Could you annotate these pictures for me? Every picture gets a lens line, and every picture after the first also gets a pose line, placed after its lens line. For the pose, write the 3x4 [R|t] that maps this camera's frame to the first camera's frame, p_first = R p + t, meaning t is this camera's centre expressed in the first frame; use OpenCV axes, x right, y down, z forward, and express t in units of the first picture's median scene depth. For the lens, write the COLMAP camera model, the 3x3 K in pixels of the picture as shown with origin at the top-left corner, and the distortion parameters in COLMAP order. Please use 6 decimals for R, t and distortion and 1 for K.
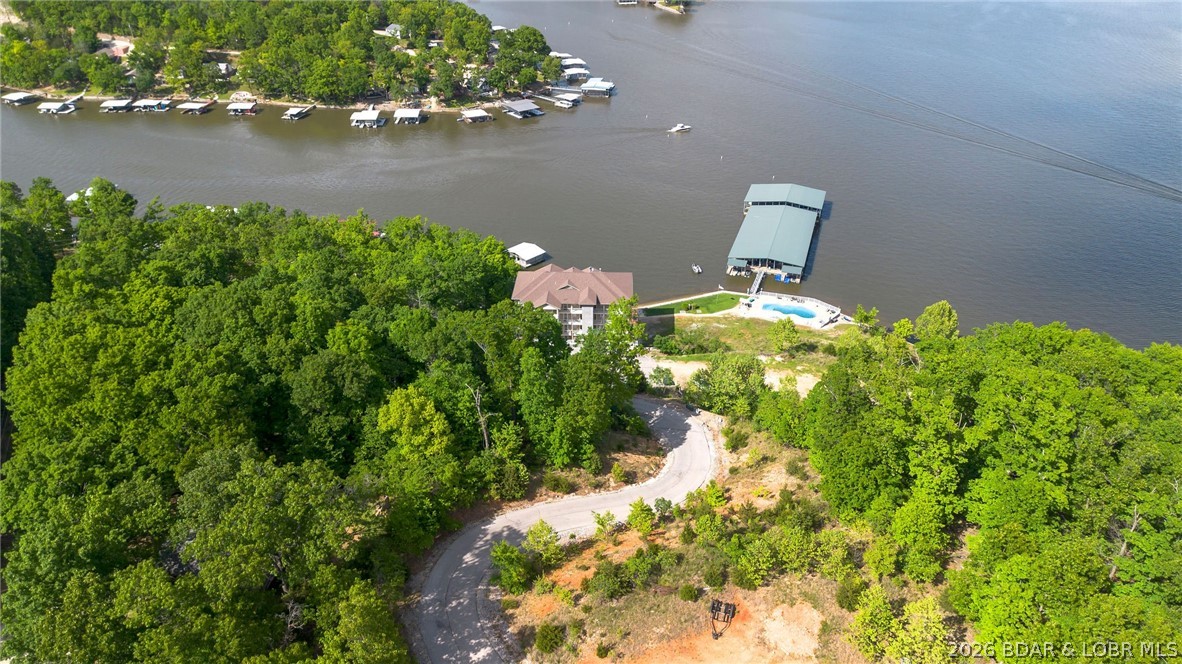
lens RADIAL K [[826.1, 0, 590.0], [0, 826.1, 336.2], [0, 0, 1]] dist [0.019858, -0.014377]
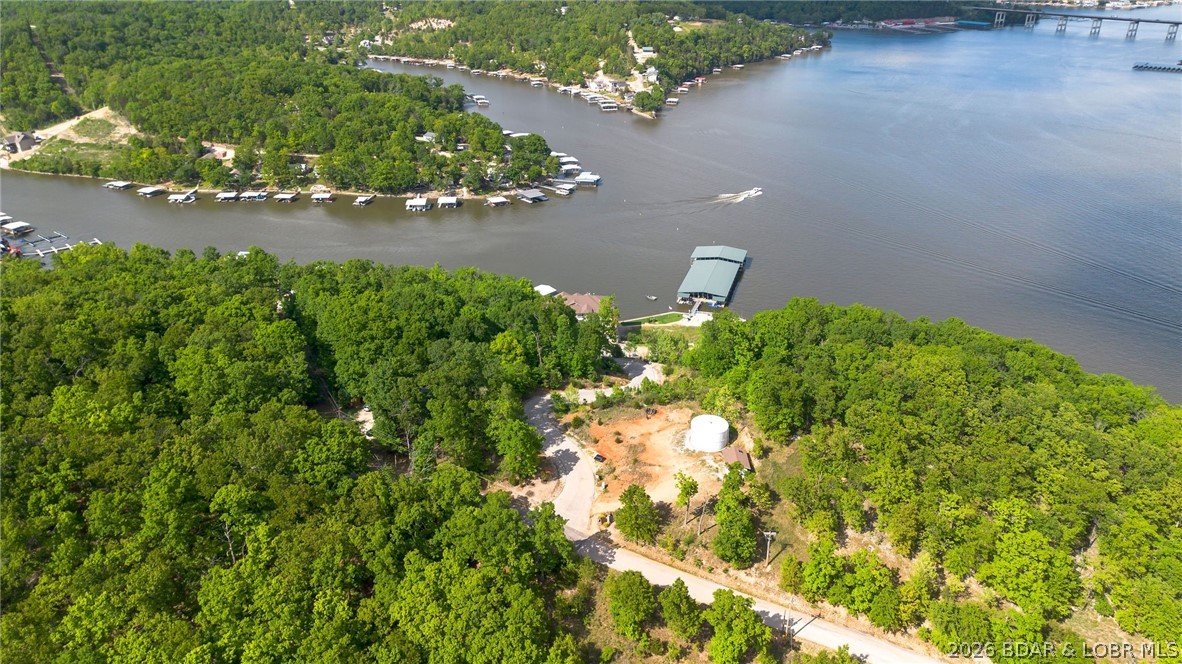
lens RADIAL K [[826.1, 0, 591.7], [0, 826.1, 331.6], [0, 0, 1]] dist [0.019858, -0.014377]
pose [[0.999786, -0.011912, 0.016929, -0.010424], [0.013539, 0.994946, -0.099496, 0.078961], [-0.015659, 0.099704, 0.994894, -0.313167]]
